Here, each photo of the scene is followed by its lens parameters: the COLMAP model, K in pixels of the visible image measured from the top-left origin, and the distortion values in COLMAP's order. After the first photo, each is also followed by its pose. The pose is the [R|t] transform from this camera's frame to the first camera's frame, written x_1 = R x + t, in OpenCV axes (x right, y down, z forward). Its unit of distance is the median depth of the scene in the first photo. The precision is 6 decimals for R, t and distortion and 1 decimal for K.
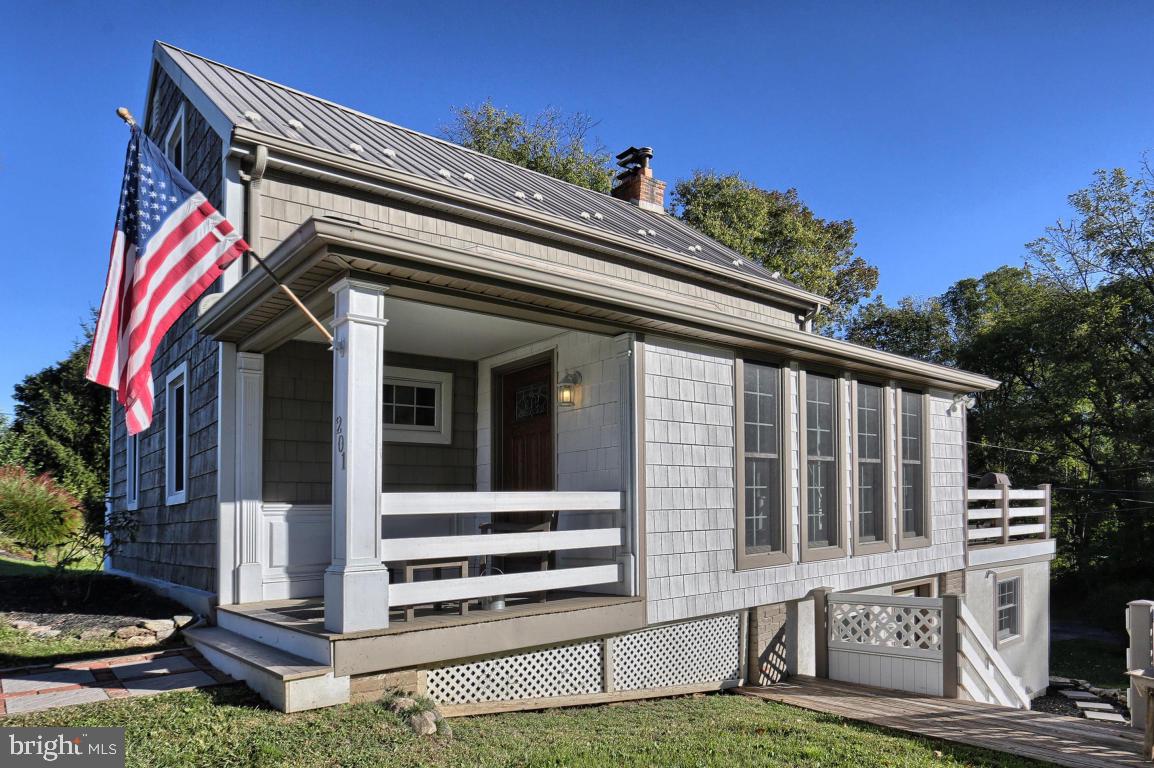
lens RADIAL K [[719.4, 0, 578.1], [0, 719.4, 467.7], [0, 0, 1]] dist [-0.051382, 0.024700]
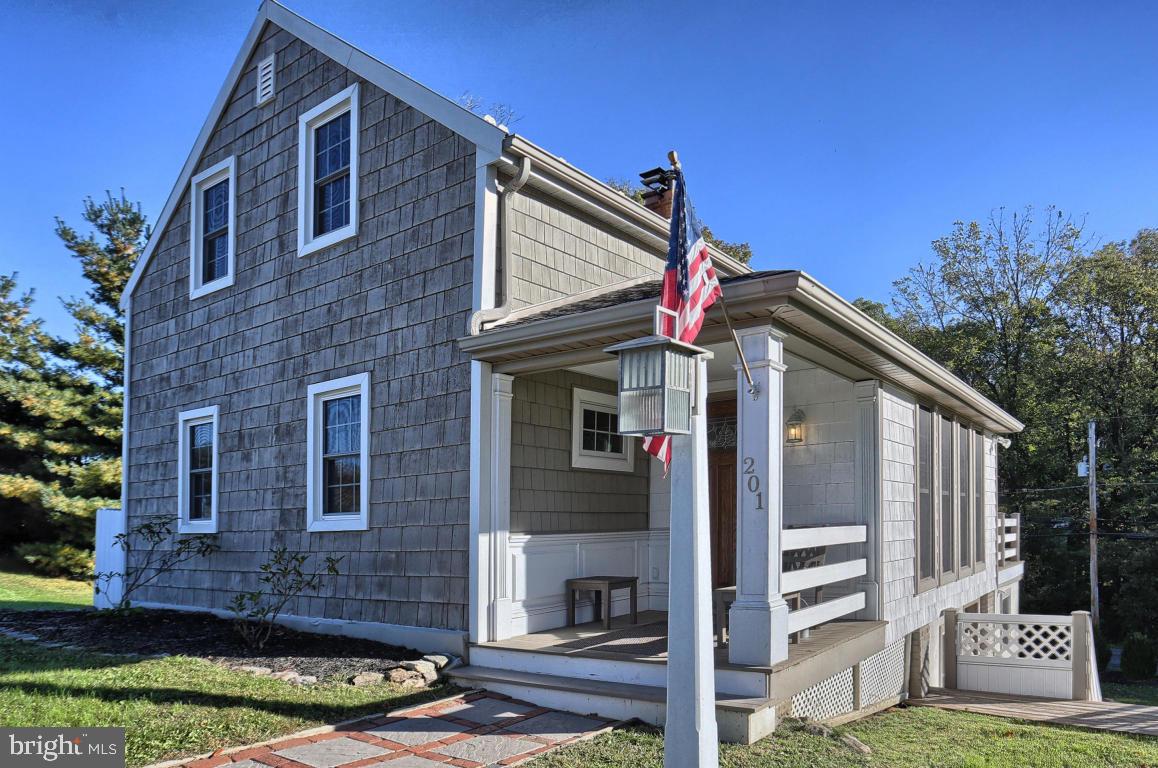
lens RADIAL K [[773.2, 0, 577.1], [0, 773.2, 484.8], [0, 0, 1]] dist [-0.100383, 0.078469]
pose [[0.970397, 0.021397, 0.240565, -0.604712], [-0.023213, 0.999719, 0.004717, -0.022127], [-0.240396, -0.010162, 0.970622, -0.014035]]
